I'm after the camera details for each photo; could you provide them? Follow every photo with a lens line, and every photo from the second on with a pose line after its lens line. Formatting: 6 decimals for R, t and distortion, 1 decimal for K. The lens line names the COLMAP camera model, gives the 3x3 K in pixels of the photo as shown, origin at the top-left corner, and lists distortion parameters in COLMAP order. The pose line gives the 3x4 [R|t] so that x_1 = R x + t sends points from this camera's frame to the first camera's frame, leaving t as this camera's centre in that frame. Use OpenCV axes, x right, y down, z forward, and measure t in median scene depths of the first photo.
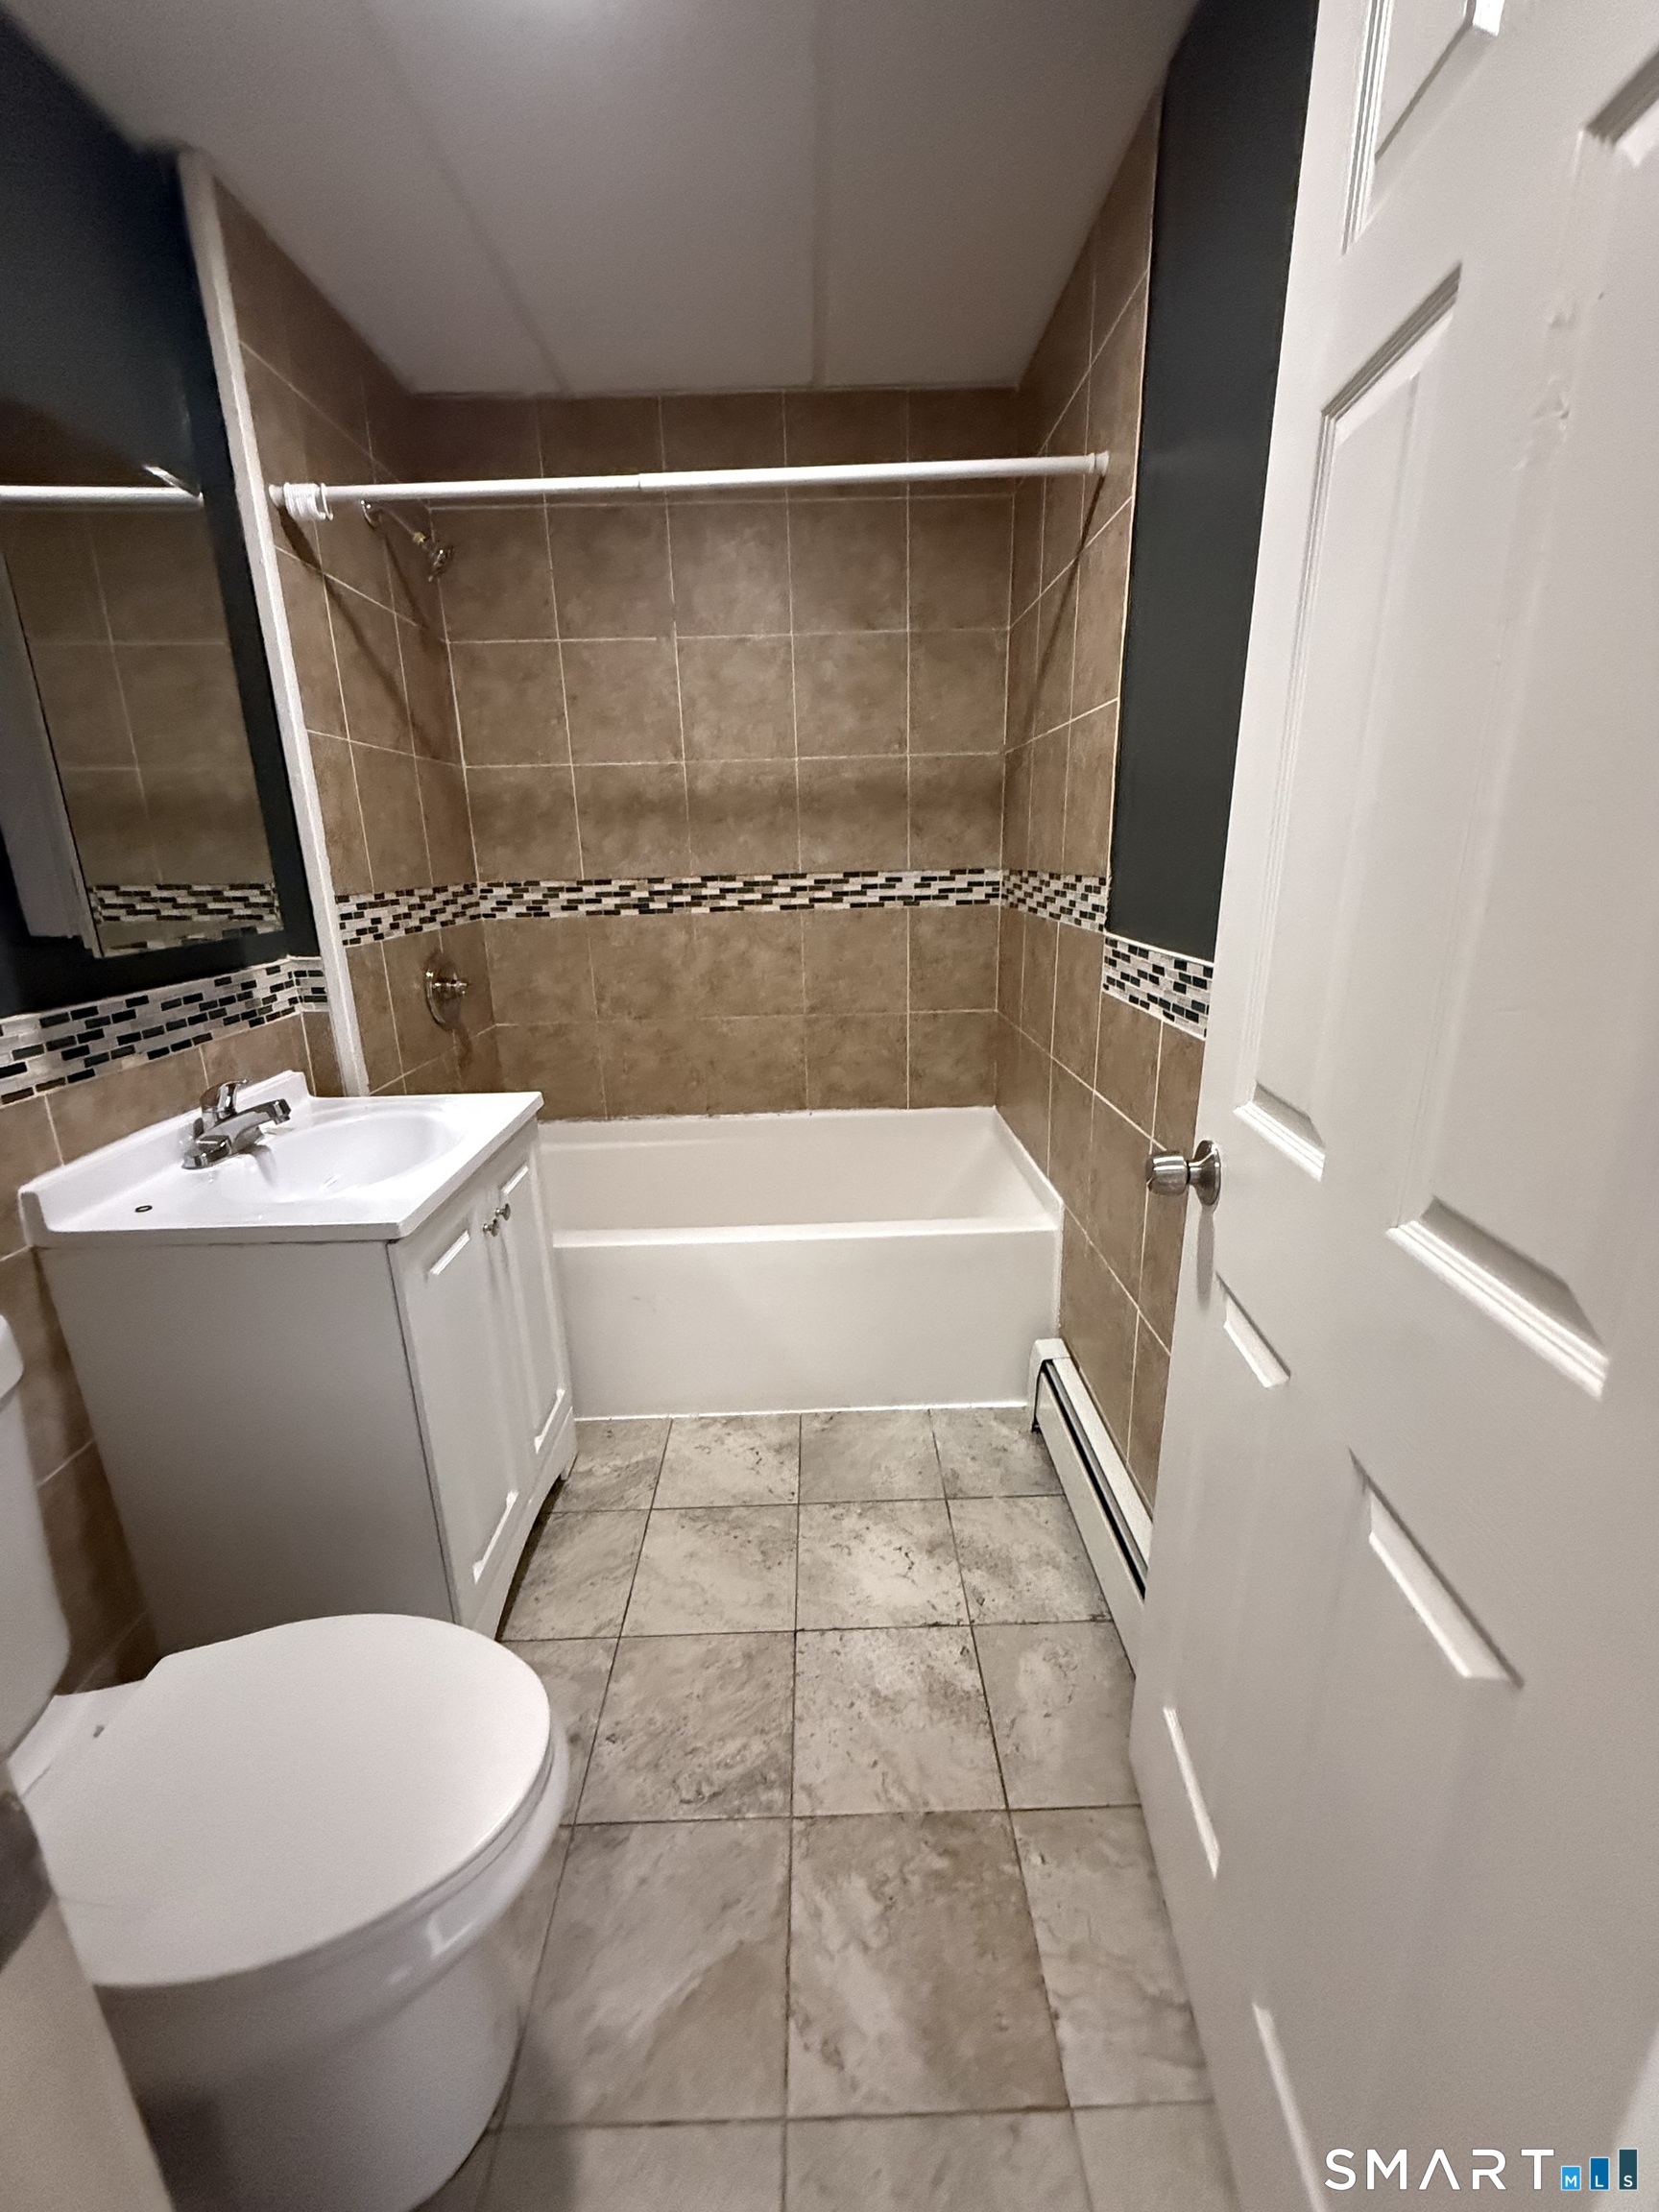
lens RADIAL K [[882.8, 0, 829.2], [0, 882.8, 1103.3], [0, 0, 1]] dist [0.001497, -0.000297]
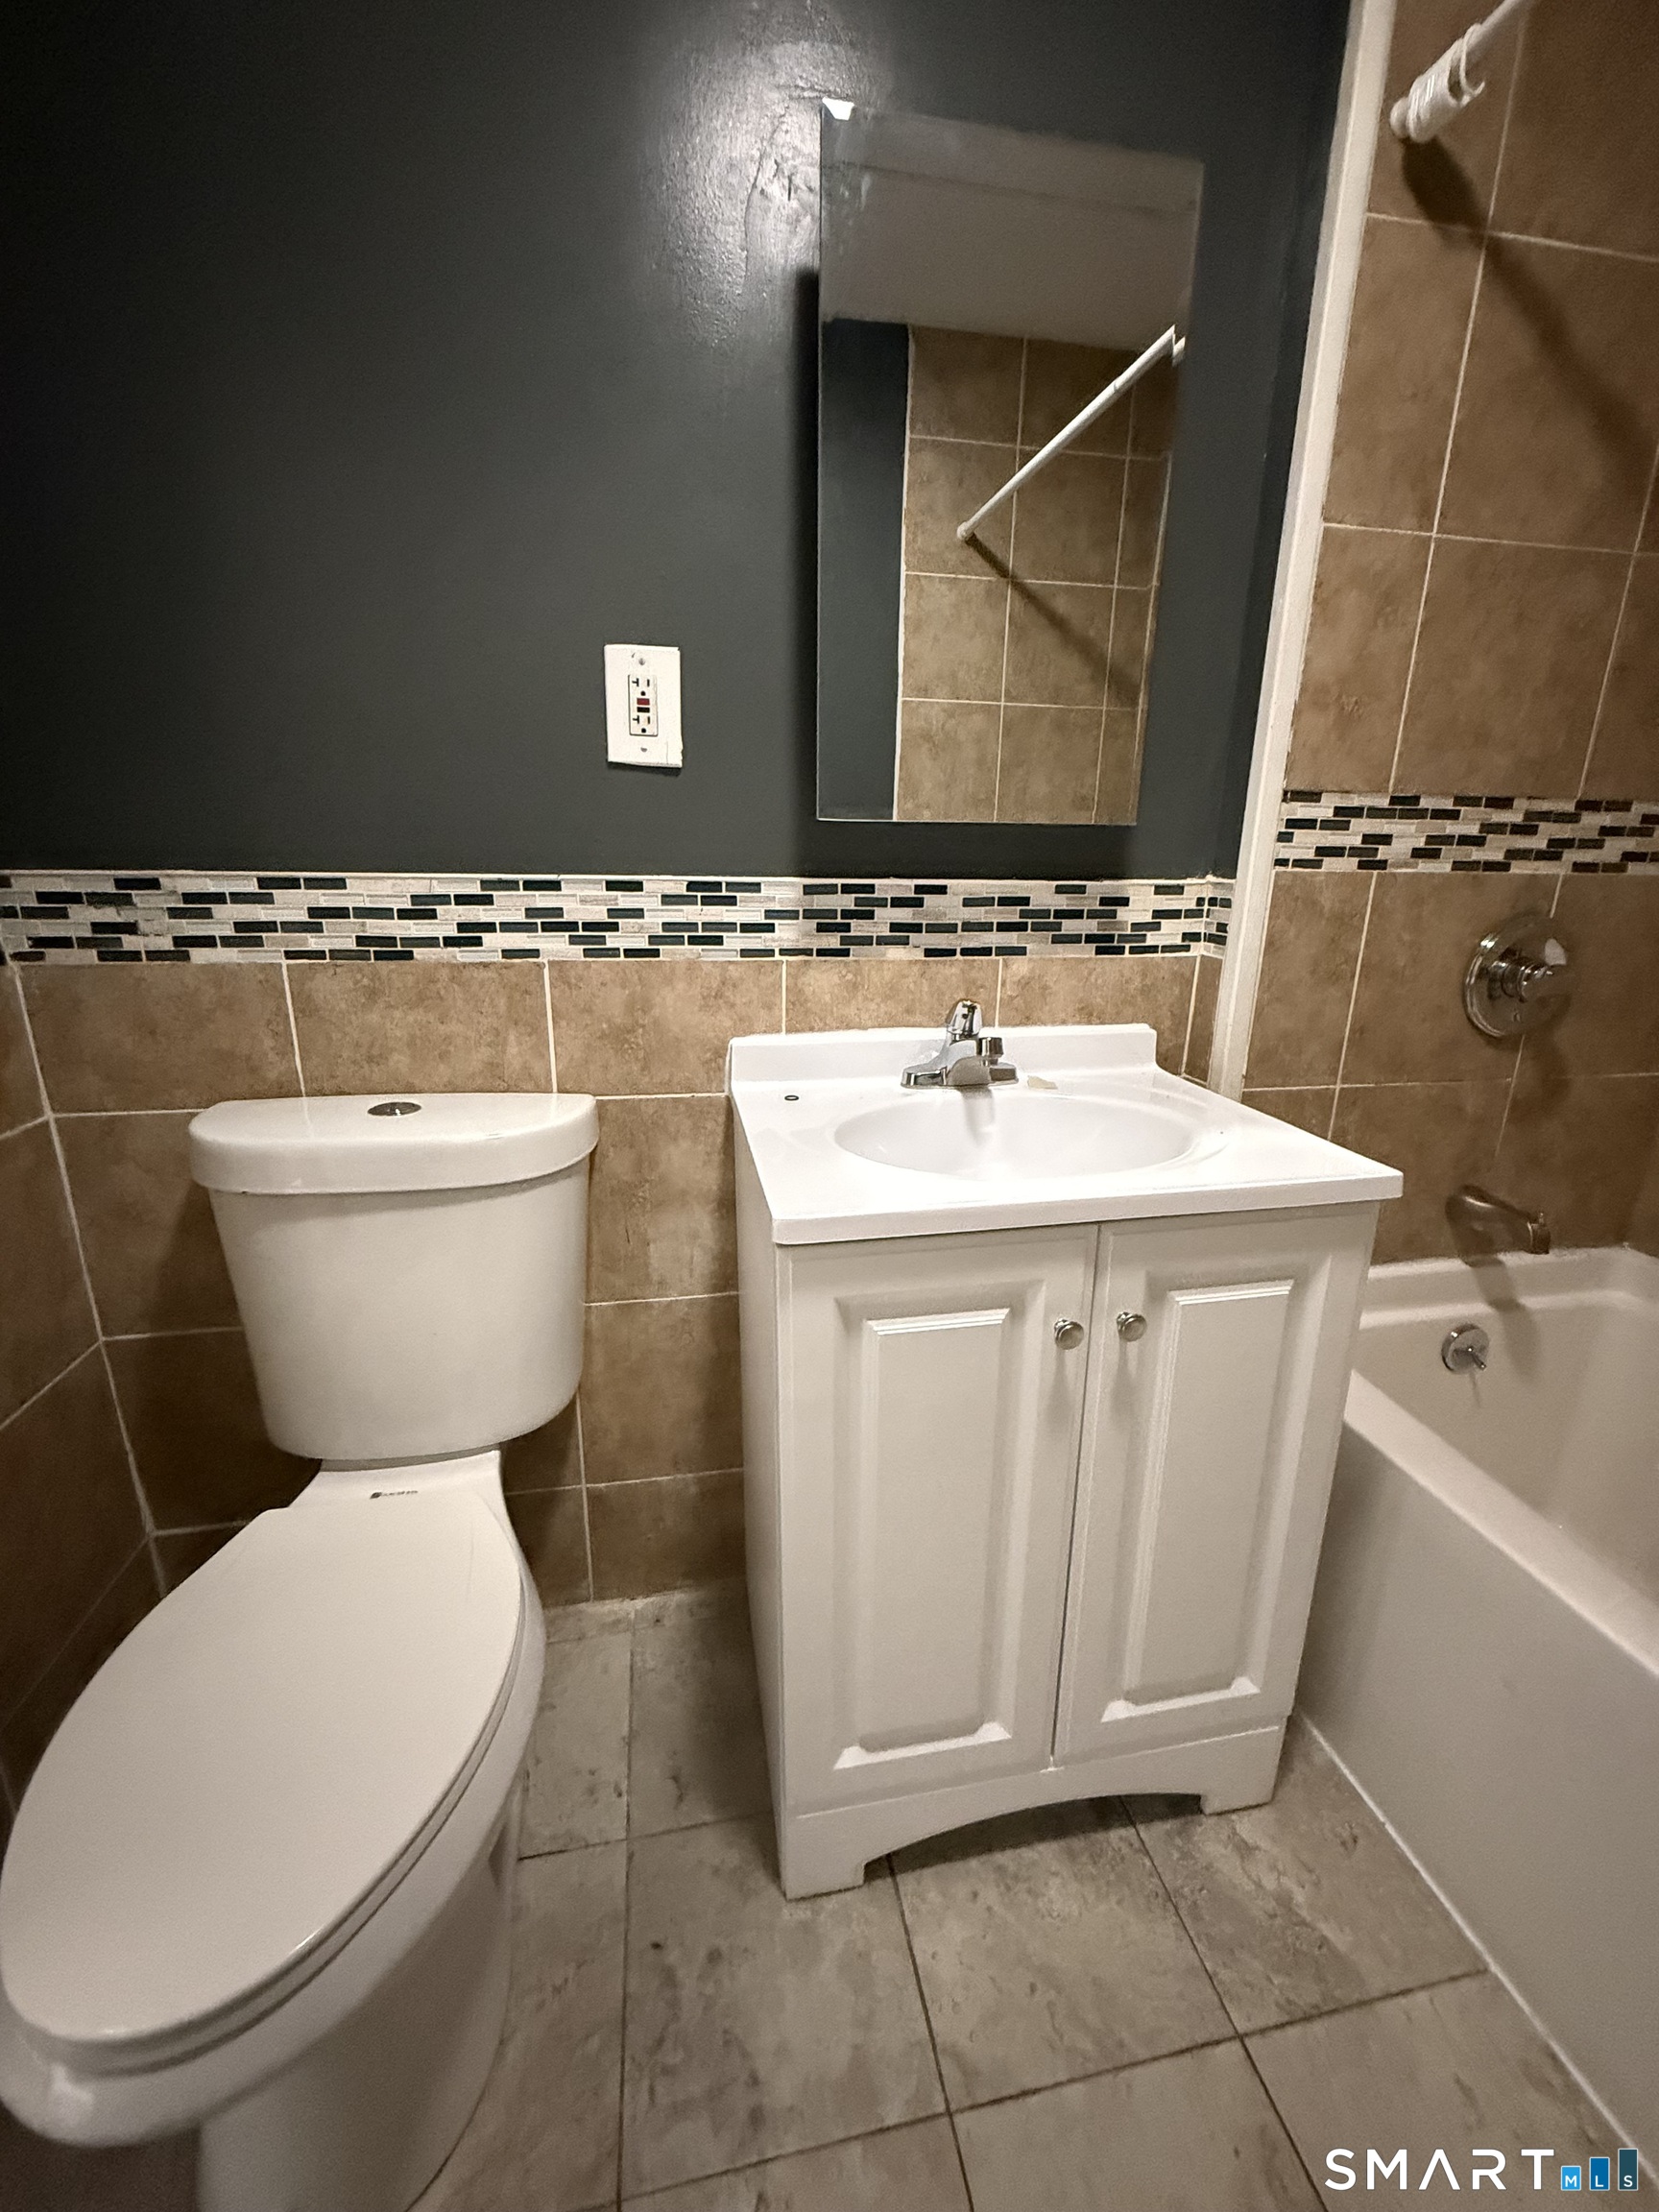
lens RADIAL K [[882.8, 0, 829.2], [0, 882.8, 1103.3], [0, 0, 1]] dist [0.001497, -0.000297]
pose [[0.171502, 0.289911, -0.941562, 0.081235], [-0.287822, 0.928770, 0.233547, -0.080244], [0.942202, 0.230948, 0.242729, 0.632864]]
